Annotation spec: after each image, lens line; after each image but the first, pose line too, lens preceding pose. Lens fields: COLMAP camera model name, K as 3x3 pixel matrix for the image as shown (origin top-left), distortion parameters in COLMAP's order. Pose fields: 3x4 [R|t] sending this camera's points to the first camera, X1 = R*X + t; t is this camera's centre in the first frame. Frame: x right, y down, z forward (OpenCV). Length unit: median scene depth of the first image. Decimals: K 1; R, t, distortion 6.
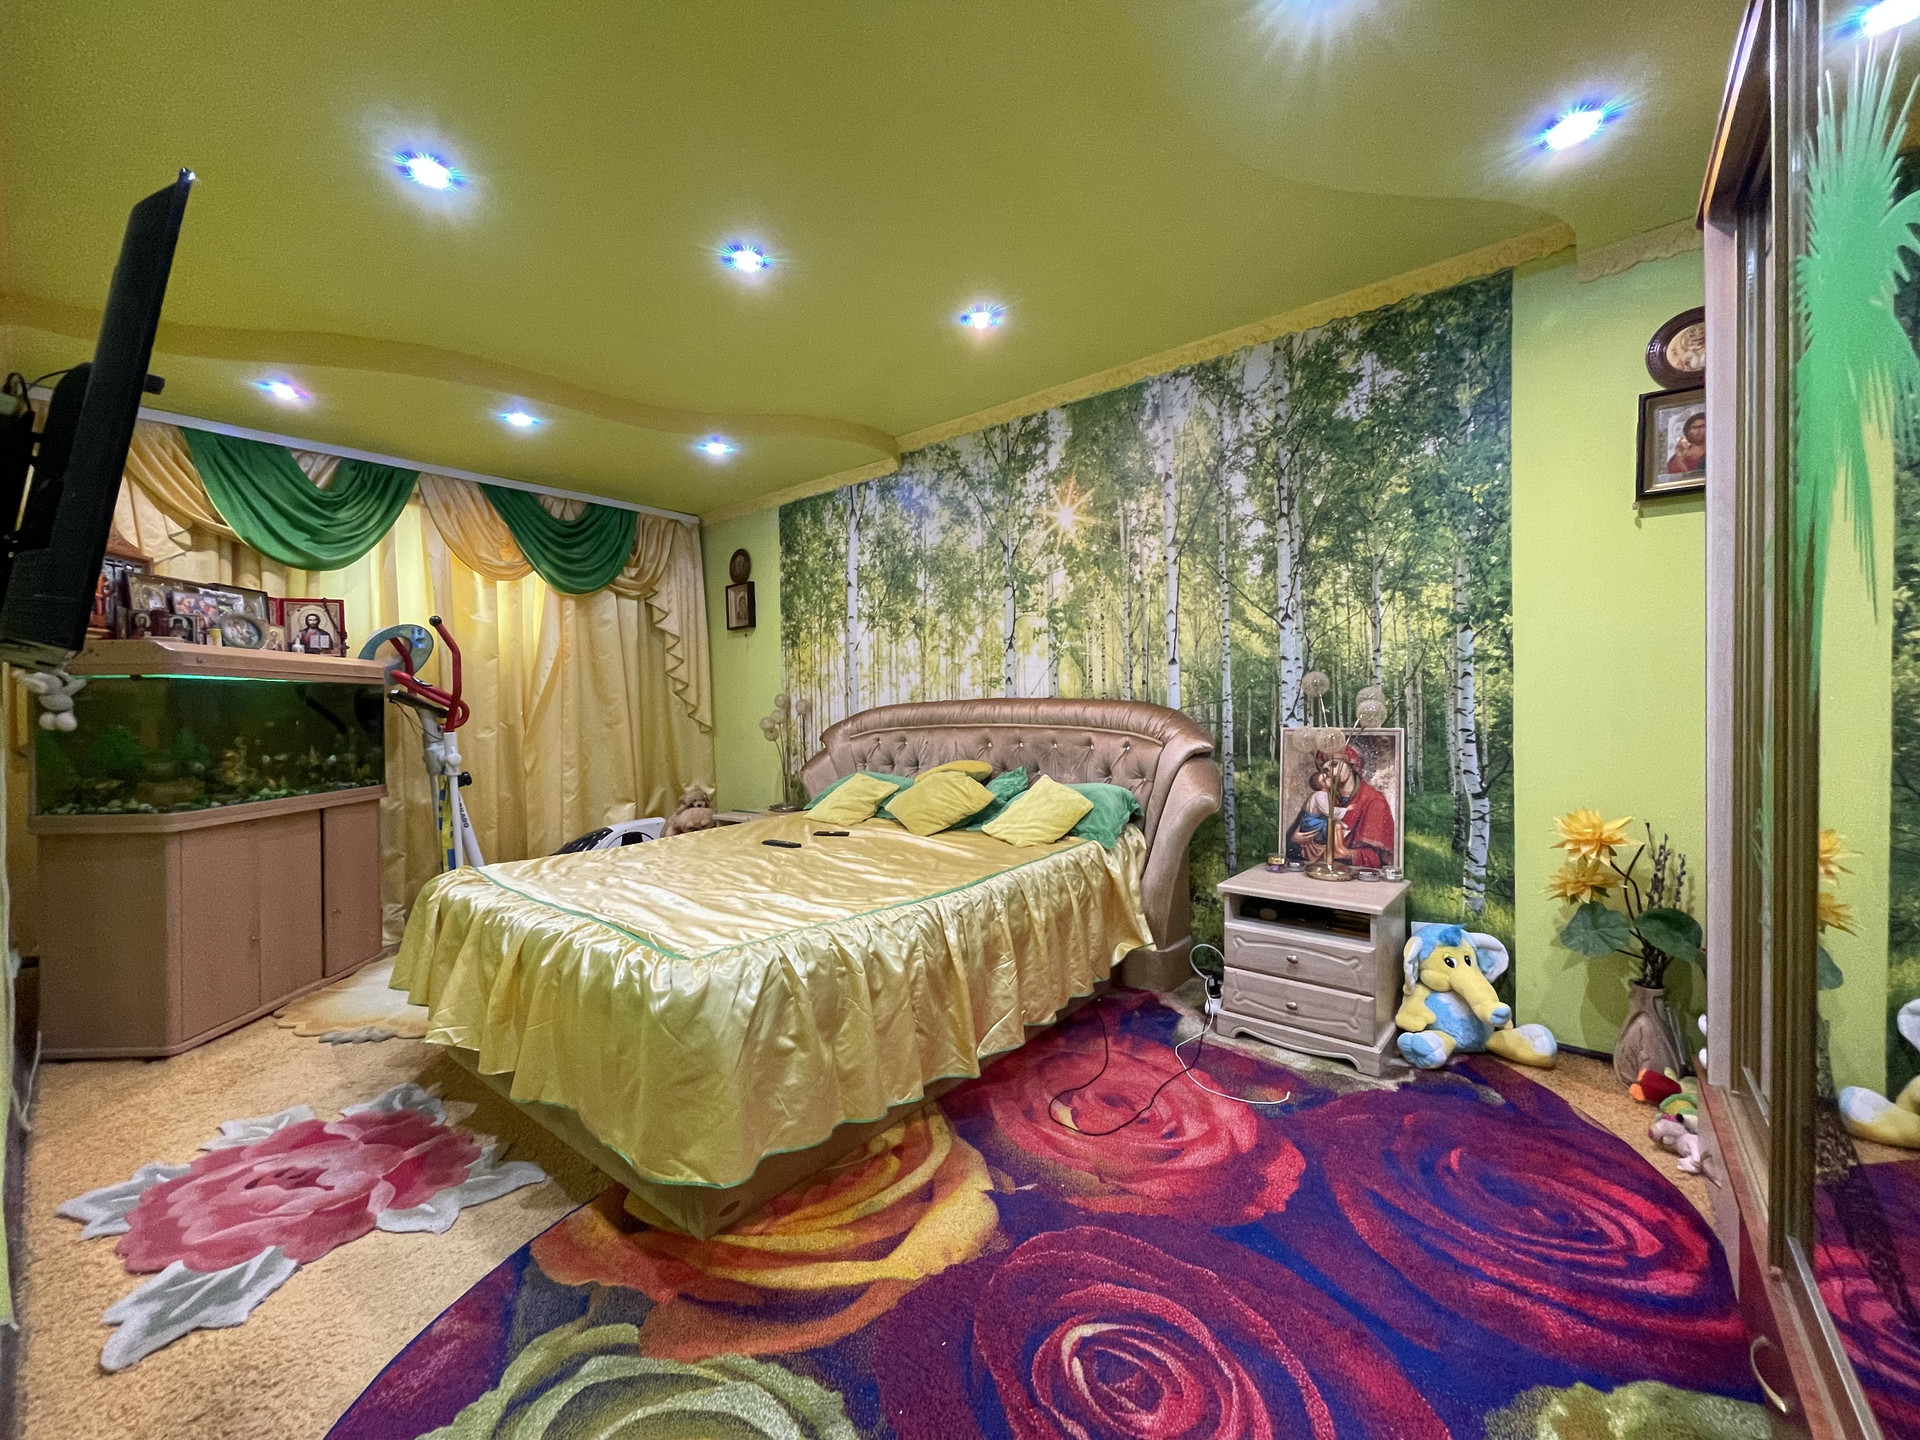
lens RADIAL K [[775.8, 0, 953.9], [0, 775.8, 715.4], [0, 0, 1]] dist [0.000434, 0.000016]
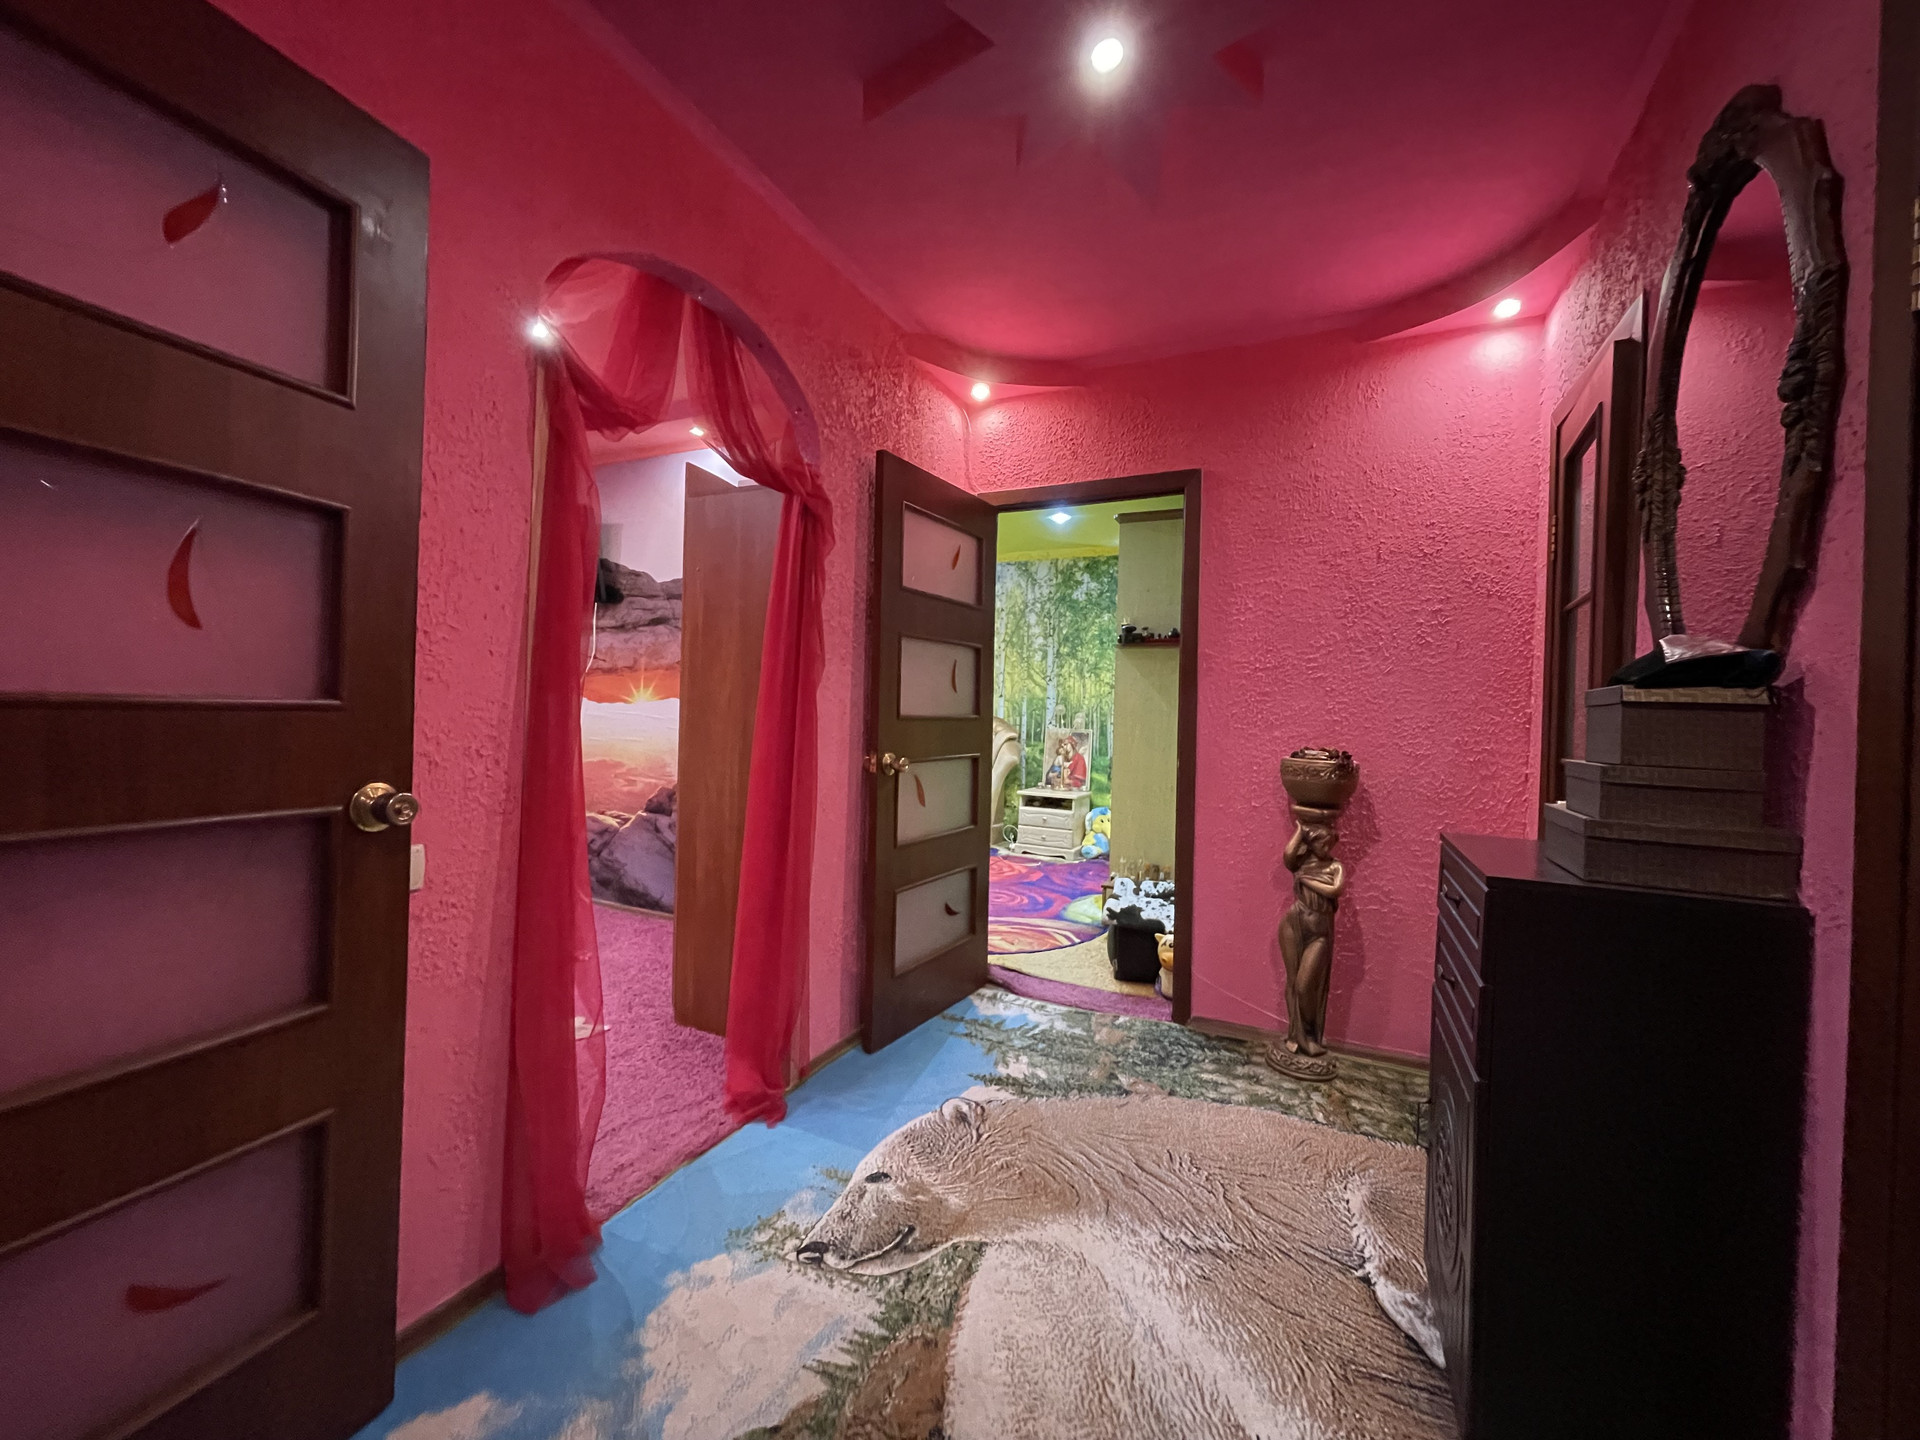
lens RADIAL K [[775.8, 0, 958.4], [0, 775.8, 714.8], [0, 0, 1]] dist [0.000434, 0.000016]
pose [[0.964027, 0.048044, 0.261428, -0.426036], [-0.045406, 0.998838, -0.016126, 0.024755], [-0.261899, 0.003676, 0.965088, -1.137444]]
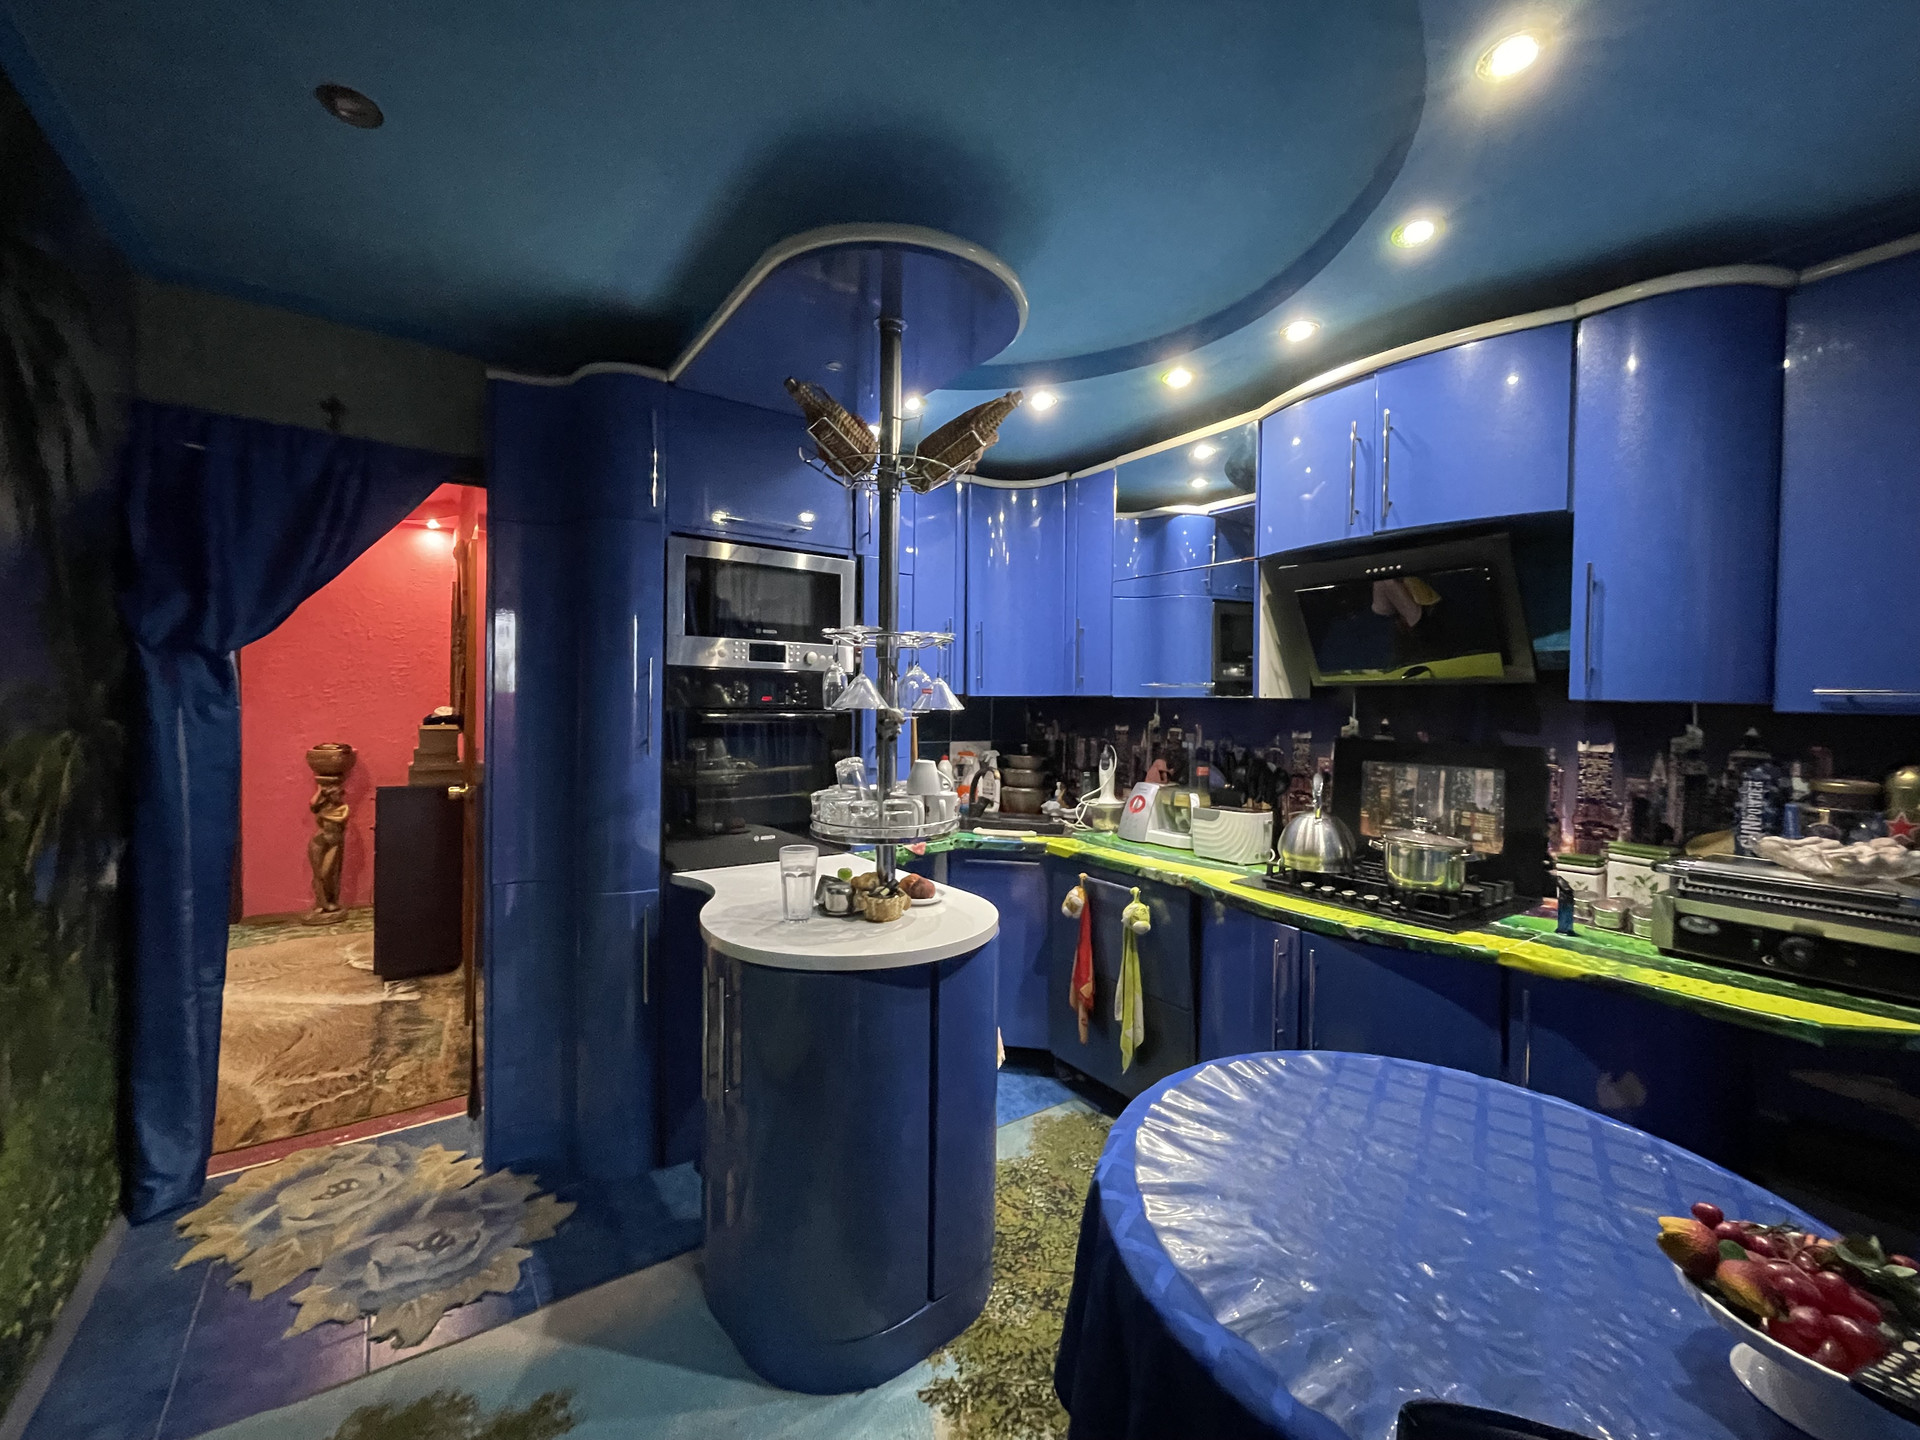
lens RADIAL K [[775.8, 0, 961.8], [0, 775.8, 710.8], [0, 0, 1]] dist [0.000434, 0.000016]
pose [[0.232584, 0.016912, 0.972429, -1.834141], [-0.004383, 0.999857, -0.016341, -0.068107], [-0.972566, -0.000462, 0.232625, -3.139513]]
